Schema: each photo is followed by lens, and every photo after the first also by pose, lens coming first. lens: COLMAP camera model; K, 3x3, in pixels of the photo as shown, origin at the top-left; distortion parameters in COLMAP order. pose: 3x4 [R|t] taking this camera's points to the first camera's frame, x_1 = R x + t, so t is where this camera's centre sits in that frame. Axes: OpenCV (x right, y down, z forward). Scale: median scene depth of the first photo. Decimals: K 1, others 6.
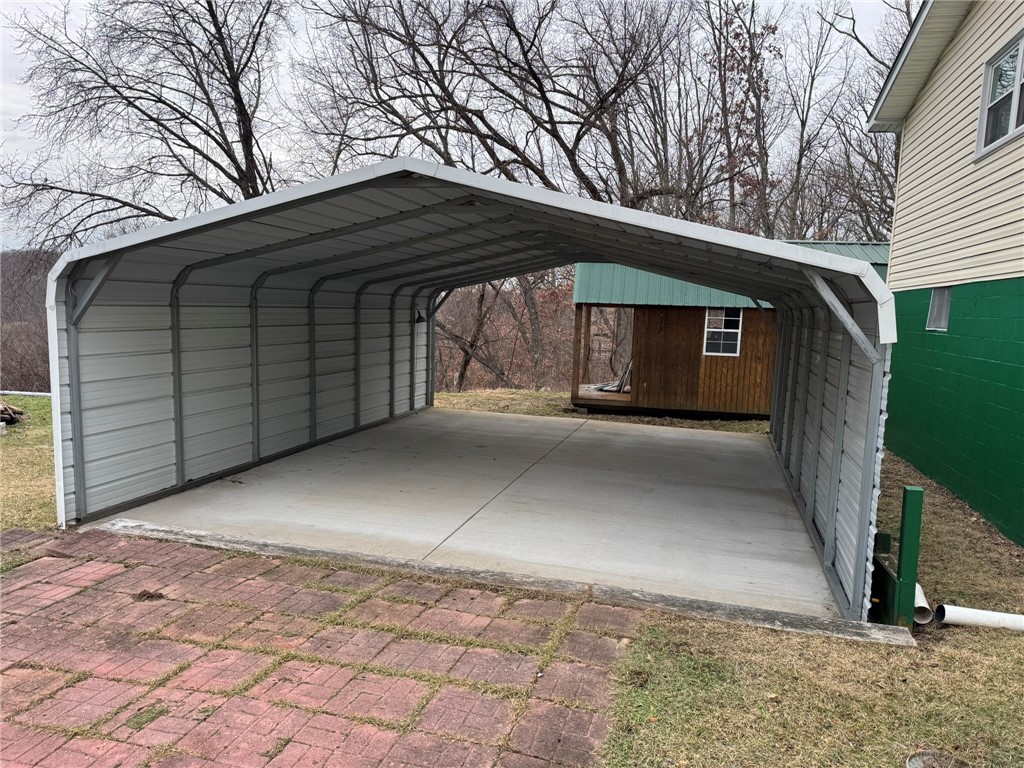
lens RADIAL K [[713.9, 0, 512.0], [0, 713.9, 384.0], [0, 0, 1]] dist [0.005062, 0.000456]
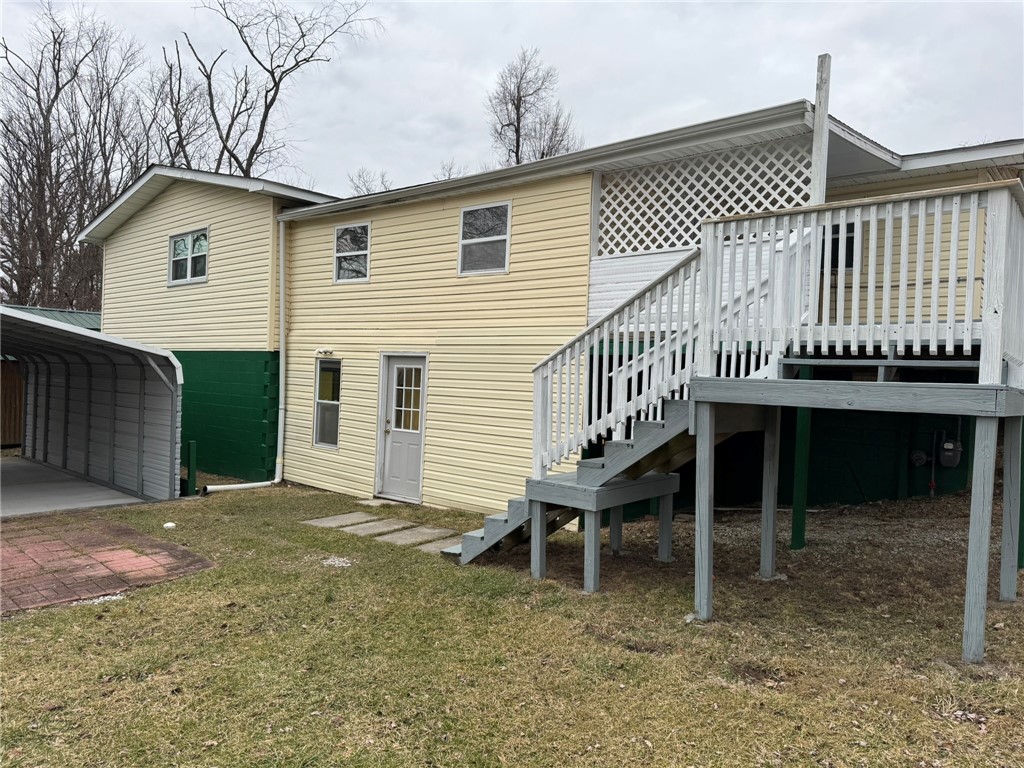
lens RADIAL K [[713.9, 0, 512.0], [0, 713.9, 384.0], [0, 0, 1]] dist [0.005062, 0.000456]
pose [[0.423660, -0.011678, 0.905746, -1.186327], [0.067098, 0.997574, -0.018523, 0.064016], [-0.903333, 0.068621, 0.423416, -1.042531]]
